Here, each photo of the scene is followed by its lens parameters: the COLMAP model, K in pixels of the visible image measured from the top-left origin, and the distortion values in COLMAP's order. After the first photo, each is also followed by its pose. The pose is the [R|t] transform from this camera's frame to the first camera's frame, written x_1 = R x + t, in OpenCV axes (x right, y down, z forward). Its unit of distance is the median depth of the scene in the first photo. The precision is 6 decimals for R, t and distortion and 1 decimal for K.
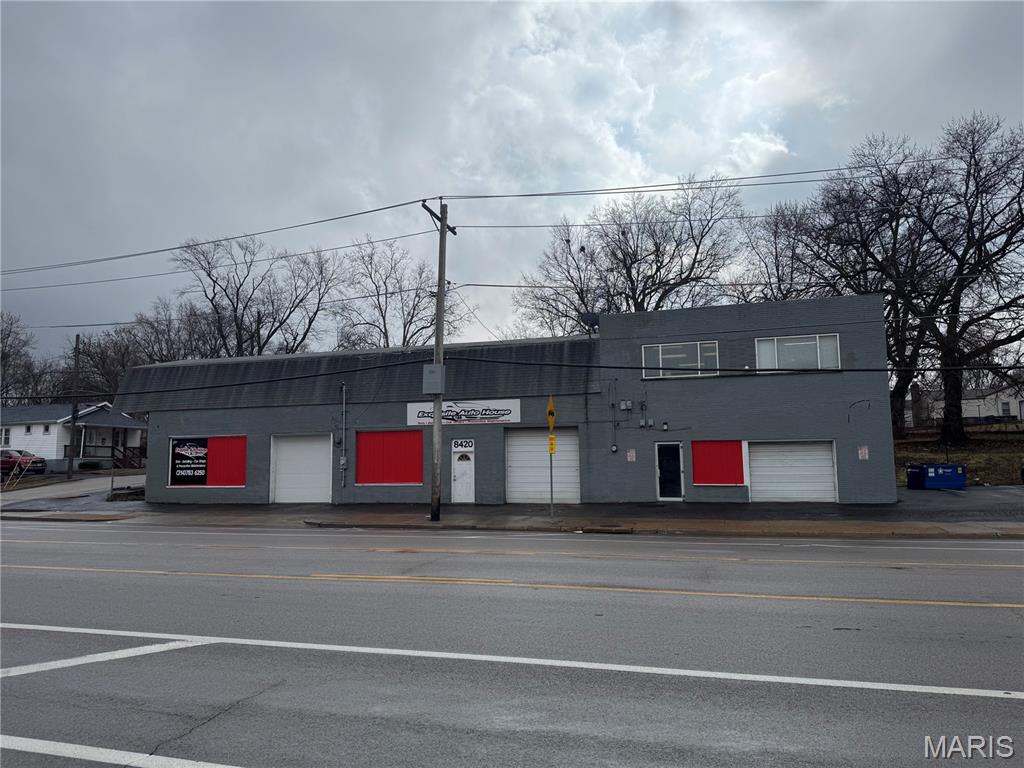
lens RADIAL K [[705.4, 0, 512.0], [0, 705.4, 384.0], [0, 0, 1]] dist [0.141058, -0.229333]
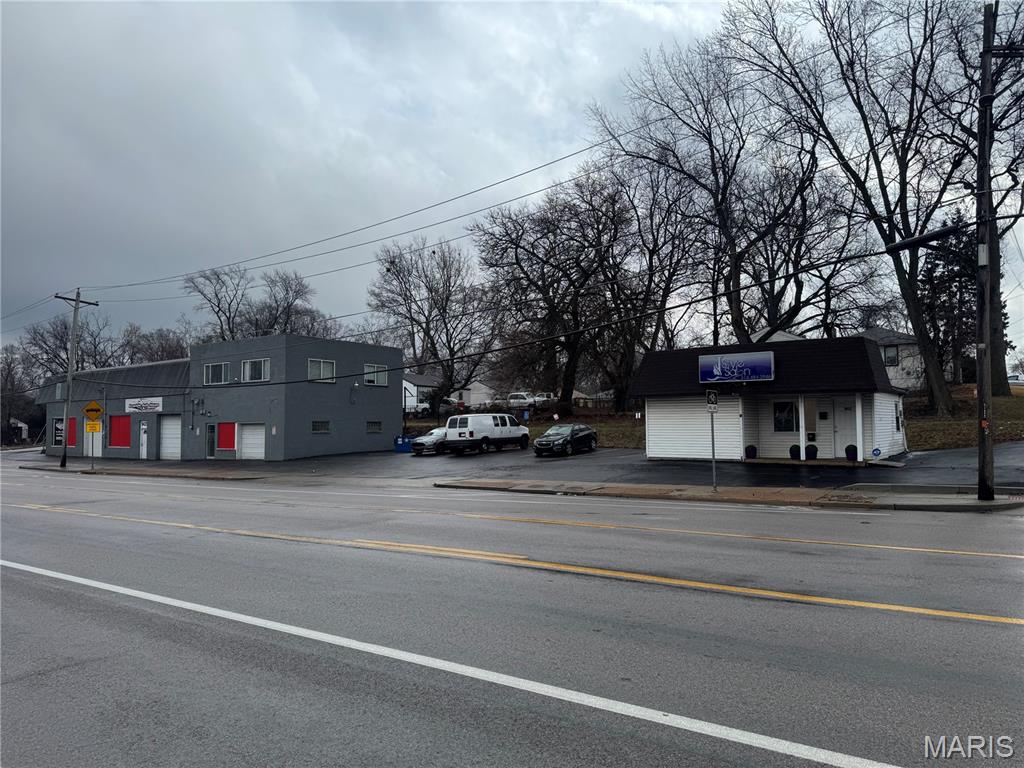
lens RADIAL K [[705.4, 0, 512.0], [0, 705.4, 384.0], [0, 0, 1]] dist [0.141058, -0.229333]
pose [[0.951551, -0.019696, -0.306858, 1.228049], [0.037476, 0.997935, 0.052158, -0.062114], [0.305197, -0.061131, 0.950325, -0.323202]]
